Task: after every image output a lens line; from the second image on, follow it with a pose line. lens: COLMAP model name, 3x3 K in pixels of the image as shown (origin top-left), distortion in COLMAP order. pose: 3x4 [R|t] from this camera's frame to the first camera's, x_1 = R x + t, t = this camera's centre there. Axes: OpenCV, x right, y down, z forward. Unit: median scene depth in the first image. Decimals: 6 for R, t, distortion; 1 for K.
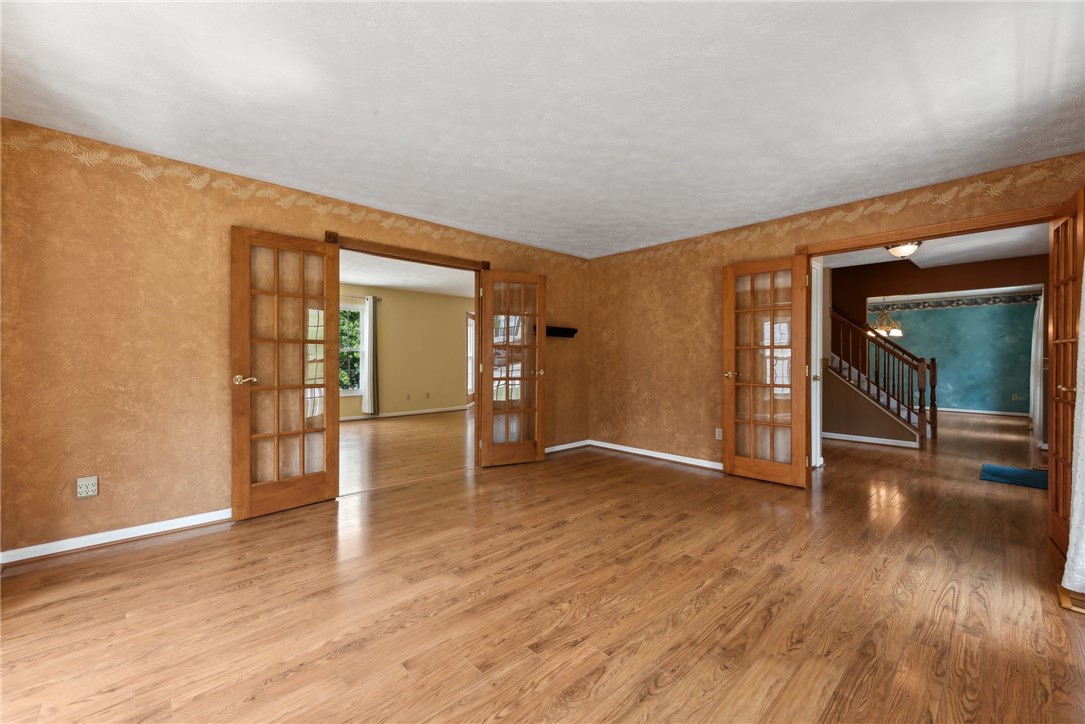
lens RADIAL K [[435.5, 0, 537.3], [0, 435.5, 360.8], [0, 0, 1]] dist [0.012579, -0.001112]
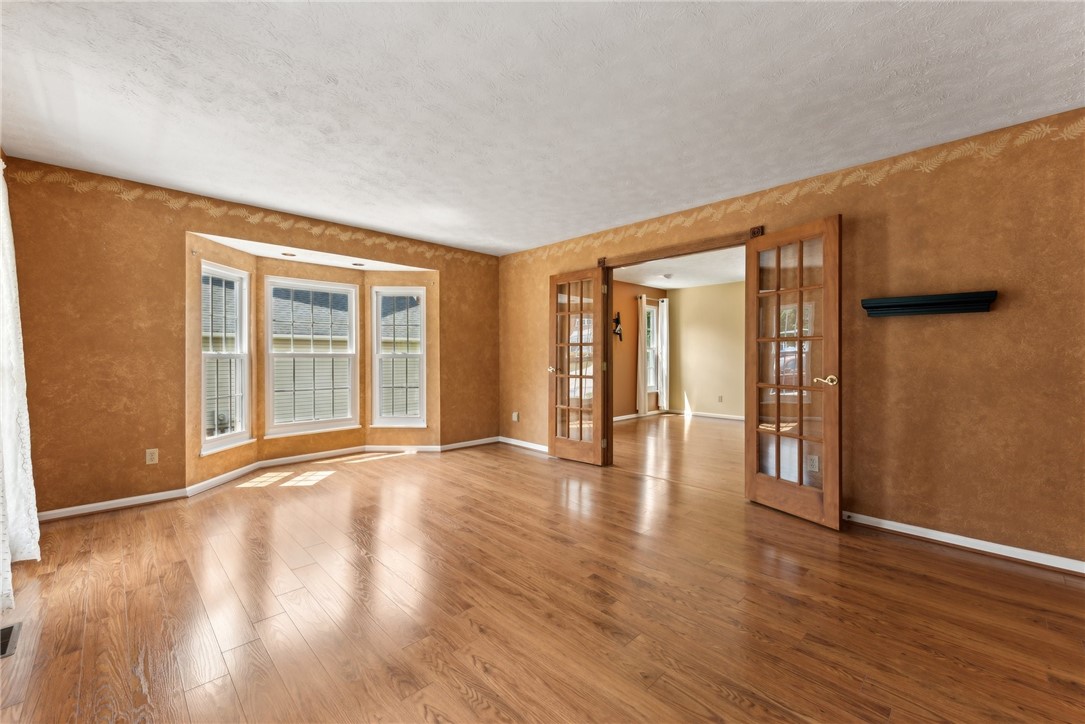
lens RADIAL K [[435.5, 0, 537.6], [0, 435.5, 358.8], [0, 0, 1]] dist [0.012579, -0.001112]
pose [[0.024554, 0.004692, -0.999687, 0.907929], [-0.006841, 0.999966, 0.004525, -0.003140], [0.999675, 0.006727, 0.024585, 0.884399]]
